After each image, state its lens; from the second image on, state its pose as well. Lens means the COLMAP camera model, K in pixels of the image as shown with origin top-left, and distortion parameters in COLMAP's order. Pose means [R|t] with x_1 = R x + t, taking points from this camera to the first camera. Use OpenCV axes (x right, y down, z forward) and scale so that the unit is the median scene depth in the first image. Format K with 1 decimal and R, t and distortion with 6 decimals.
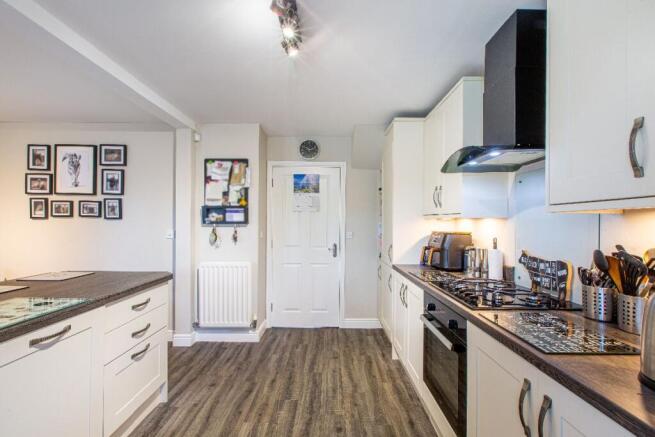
lens RADIAL K [[291.4, 0, 327.8], [0, 291.4, 221.7], [0, 0, 1]] dist [-0.007543, -0.000378]
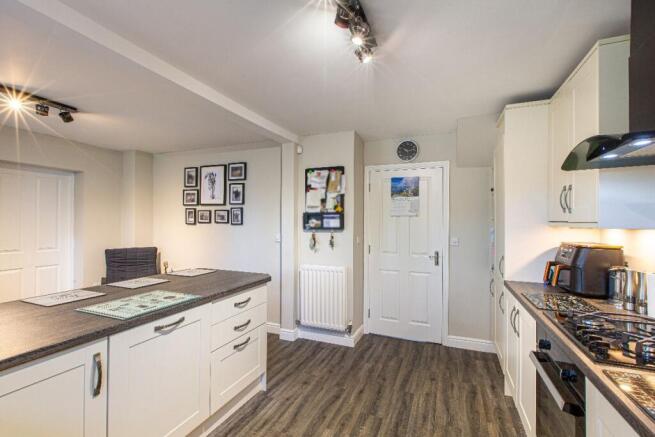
lens RADIAL K [[291.4, 0, 327.4], [0, 291.4, 217.2], [0, 0, 1]] dist [-0.007543, -0.000378]
pose [[0.922401, -0.007834, -0.386154, 0.088107], [0.002895, 0.999906, -0.013370, -0.028854], [0.386223, 0.011214, 0.922337, 0.039709]]
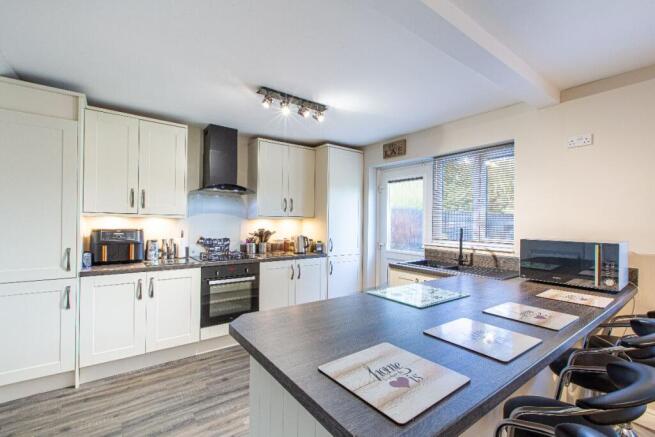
lens RADIAL K [[291.4, 0, 333.1], [0, 291.4, 220.6], [0, 0, 1]] dist [-0.007543, -0.000378]
pose [[-0.608588, -0.011977, 0.793396, -0.965160], [-0.019307, 0.999814, 0.000282, -0.013173], [-0.793252, -0.015147, -0.608706, 1.056310]]
